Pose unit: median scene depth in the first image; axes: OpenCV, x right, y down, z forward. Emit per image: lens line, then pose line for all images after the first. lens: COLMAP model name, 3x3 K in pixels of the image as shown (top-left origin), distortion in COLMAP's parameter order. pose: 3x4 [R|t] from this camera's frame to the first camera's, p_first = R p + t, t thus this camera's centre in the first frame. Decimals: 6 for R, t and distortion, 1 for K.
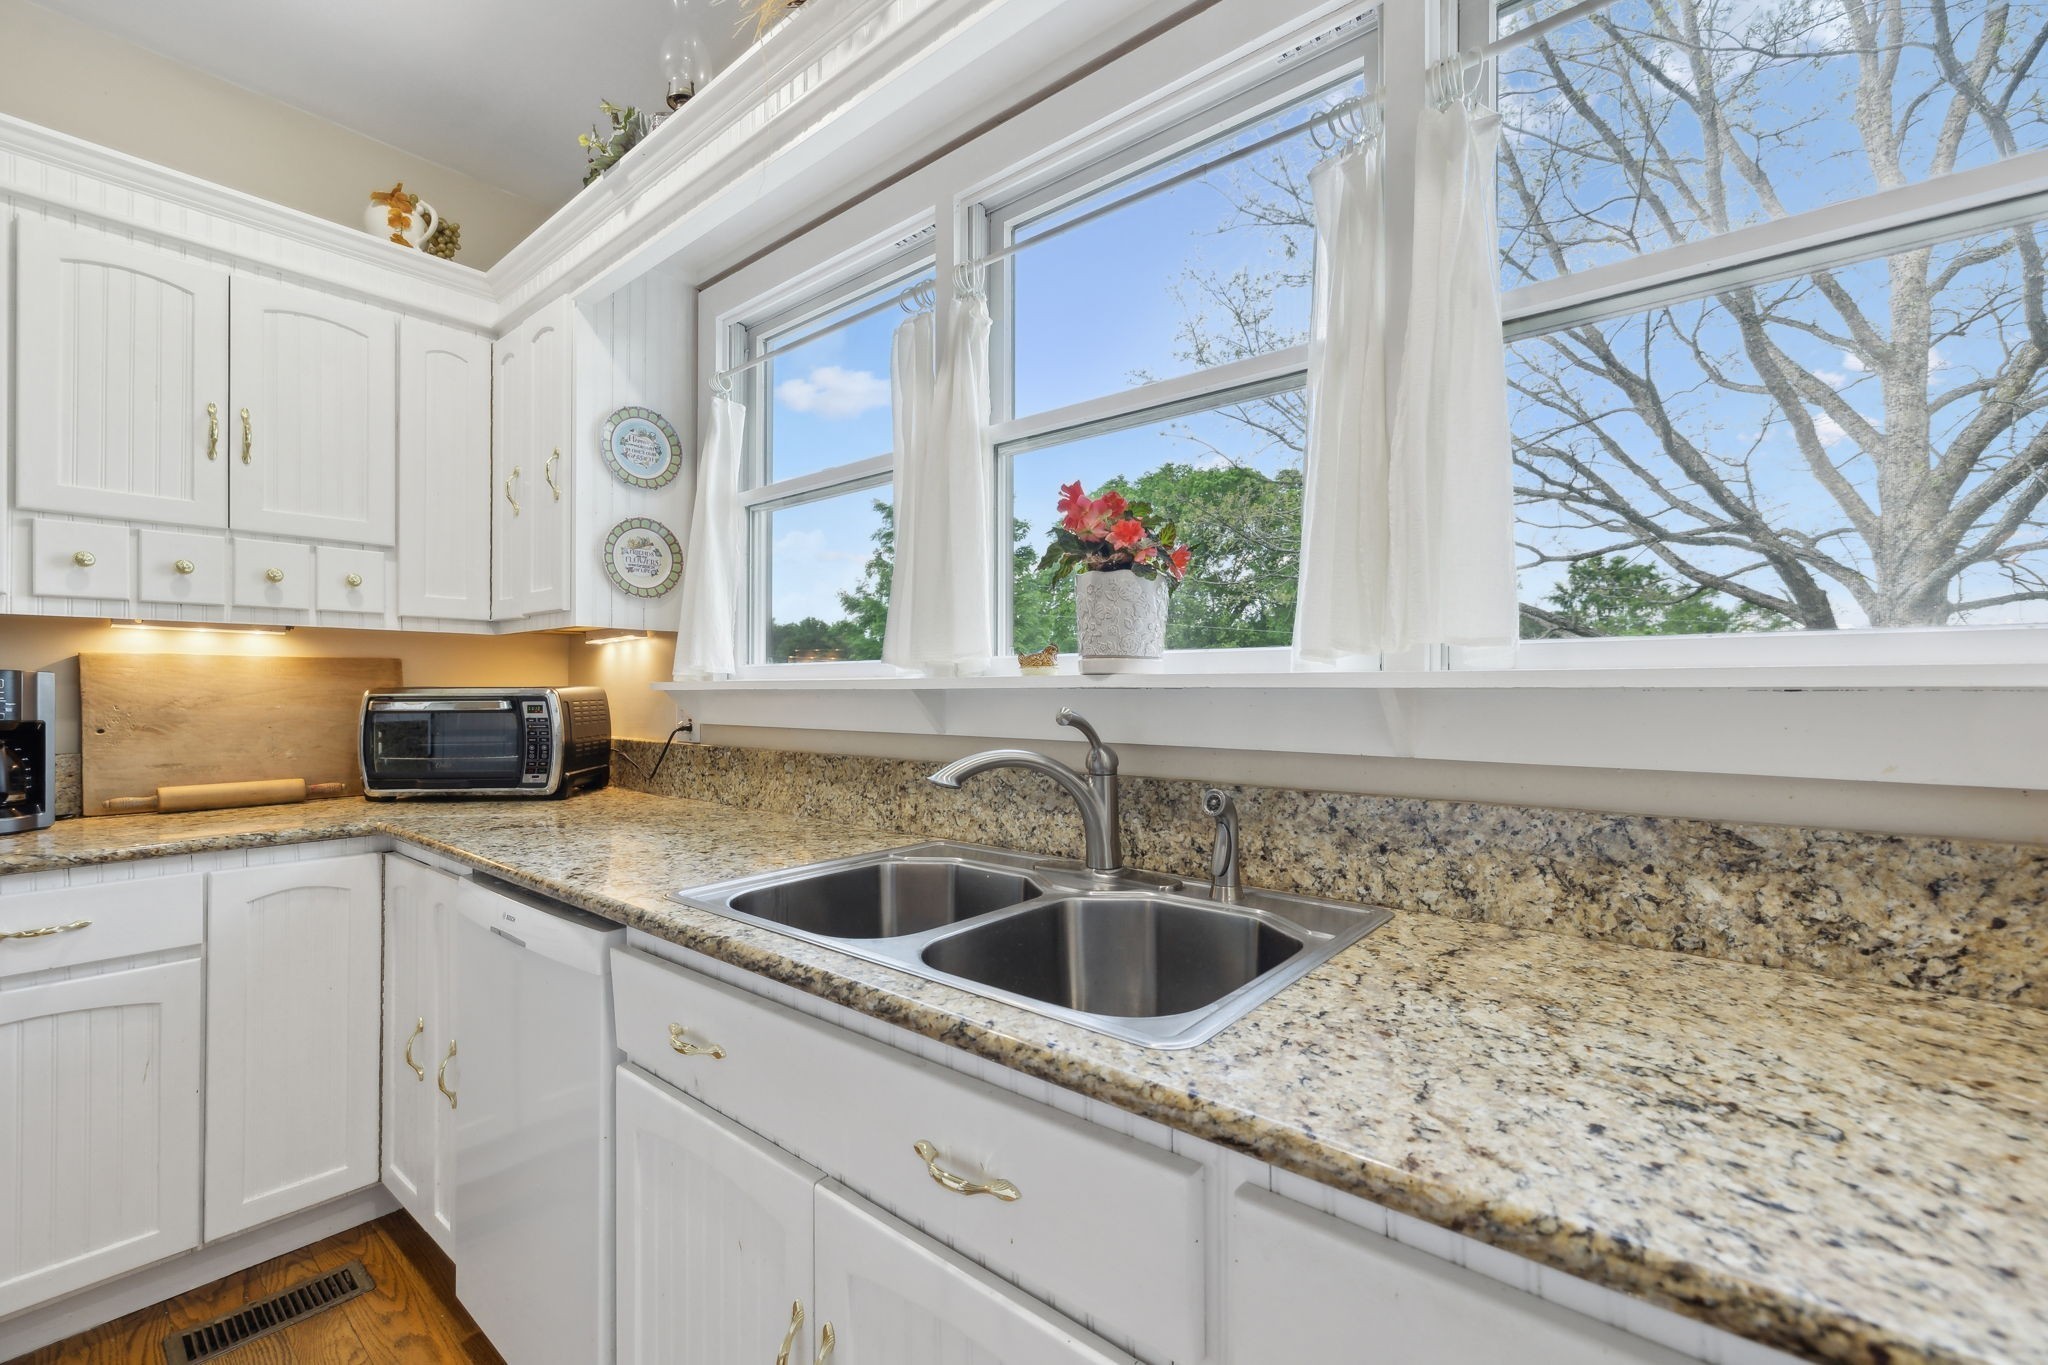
lens RADIAL K [[863.6, 0, 1028.8], [0, 863.6, 689.8], [0, 0, 1]] dist [0.002019, -0.000576]
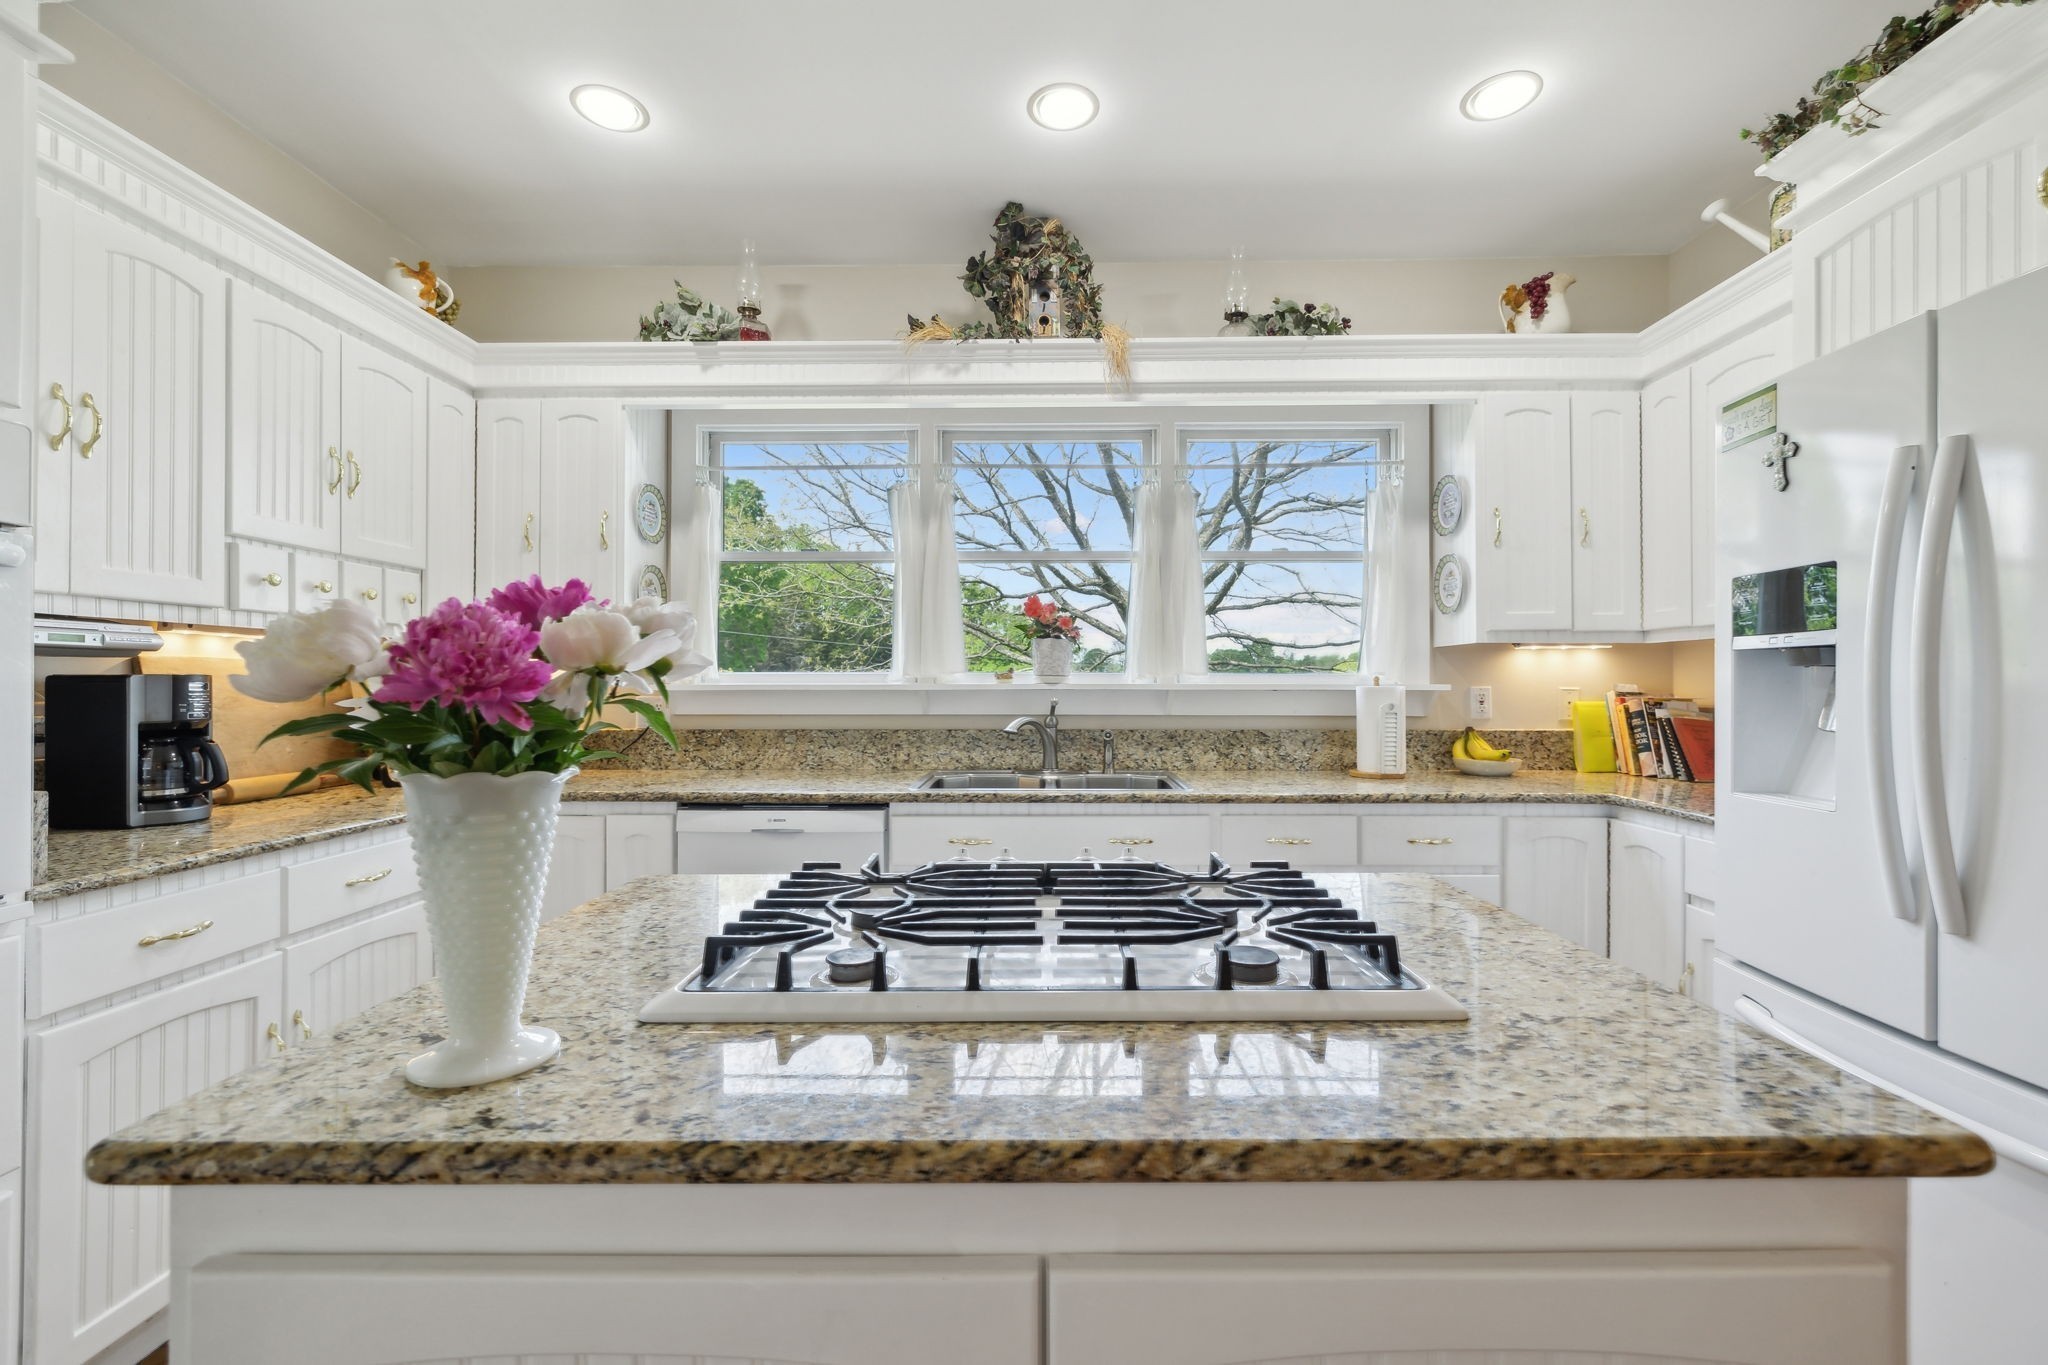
lens RADIAL K [[863.6, 0, 1026.5], [0, 863.6, 681.7], [0, 0, 1]] dist [0.002019, -0.000576]
pose [[0.782865, 0.002645, 0.622186, -0.956830], [-0.000111, 0.999992, -0.004111, -0.008540], [-0.622192, 0.003149, 0.782858, -0.507951]]
